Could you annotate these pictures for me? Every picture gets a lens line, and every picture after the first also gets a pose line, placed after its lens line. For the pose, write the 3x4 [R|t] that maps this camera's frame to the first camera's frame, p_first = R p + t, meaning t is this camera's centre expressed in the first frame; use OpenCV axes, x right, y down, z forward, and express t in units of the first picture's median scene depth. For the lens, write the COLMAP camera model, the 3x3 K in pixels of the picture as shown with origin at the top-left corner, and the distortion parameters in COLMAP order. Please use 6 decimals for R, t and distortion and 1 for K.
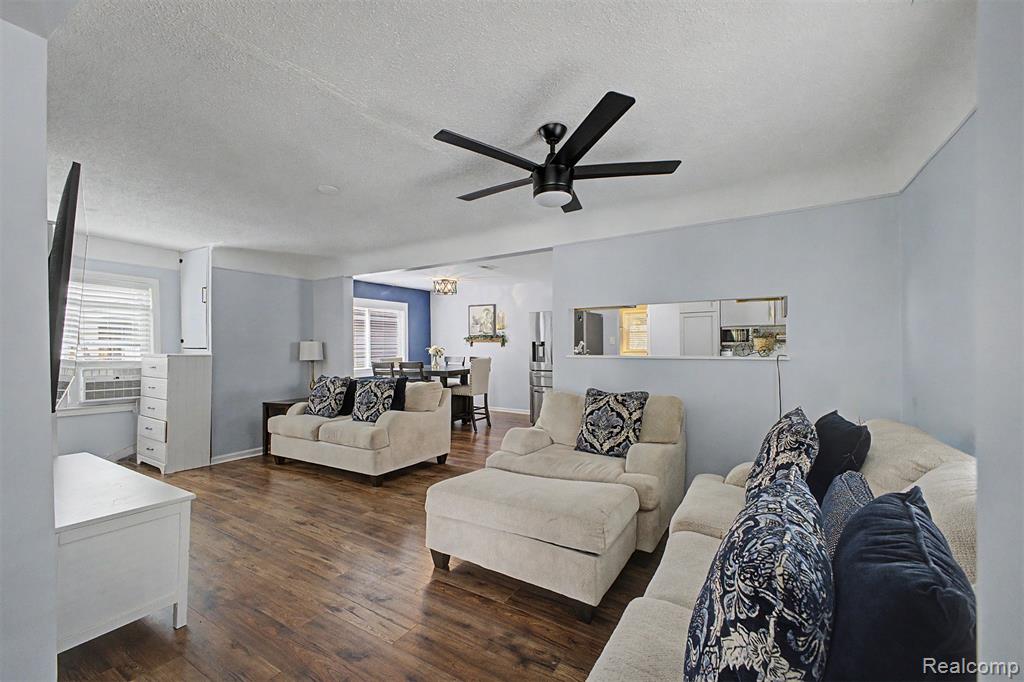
lens RADIAL K [[413.5, 0, 517.1], [0, 413.5, 345.1], [0, 0, 1]] dist [0.016176, -0.000044]
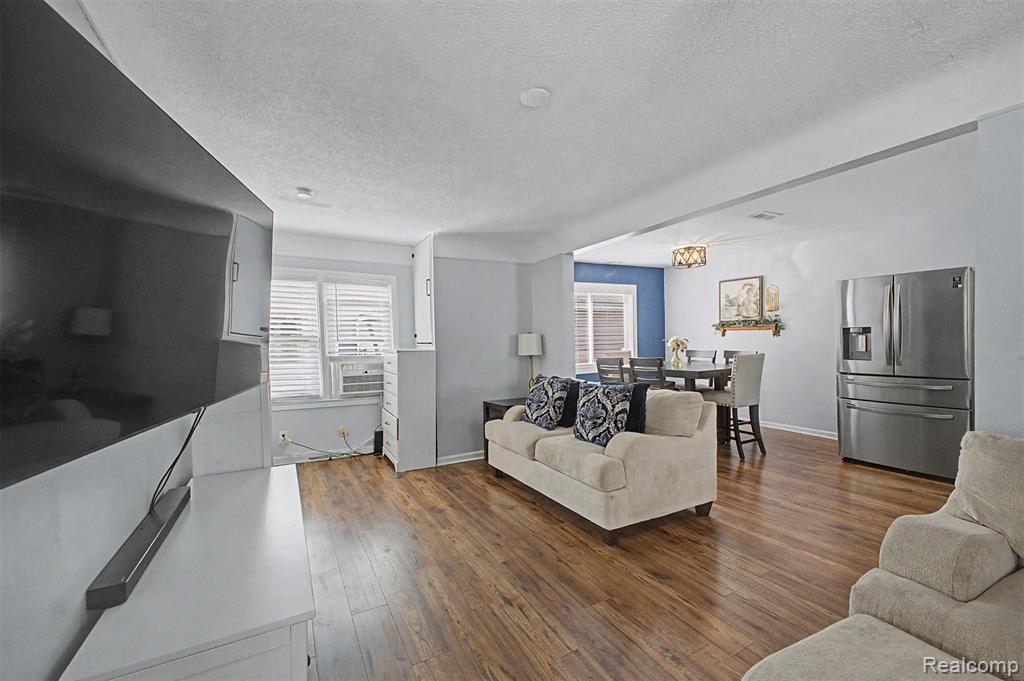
lens RADIAL K [[413.5, 0, 517.1], [0, 413.5, 344.6], [0, 0, 1]] dist [0.016176, -0.000044]
pose [[0.869314, -0.005968, -0.494224, -0.105636], [0.017294, 0.999682, 0.018348, -0.003033], [0.493958, -0.024497, 0.869141, 0.274217]]
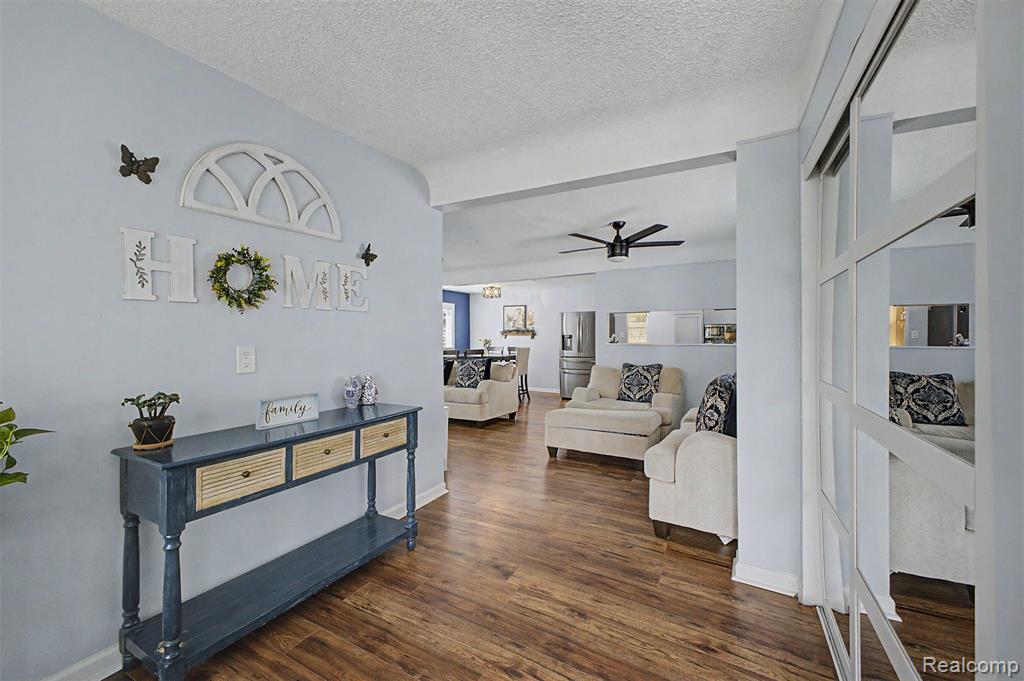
lens RADIAL K [[428.6, 0, 497.7], [0, 428.6, 337.1], [0, 0, 1]] dist [0.000487, -0.000006]
pose [[0.999939, 0.004633, 0.010053, -0.241096], [-0.004570, 0.999970, -0.006330, 0.010837], [-0.010082, 0.006283, 0.999929, -0.479250]]
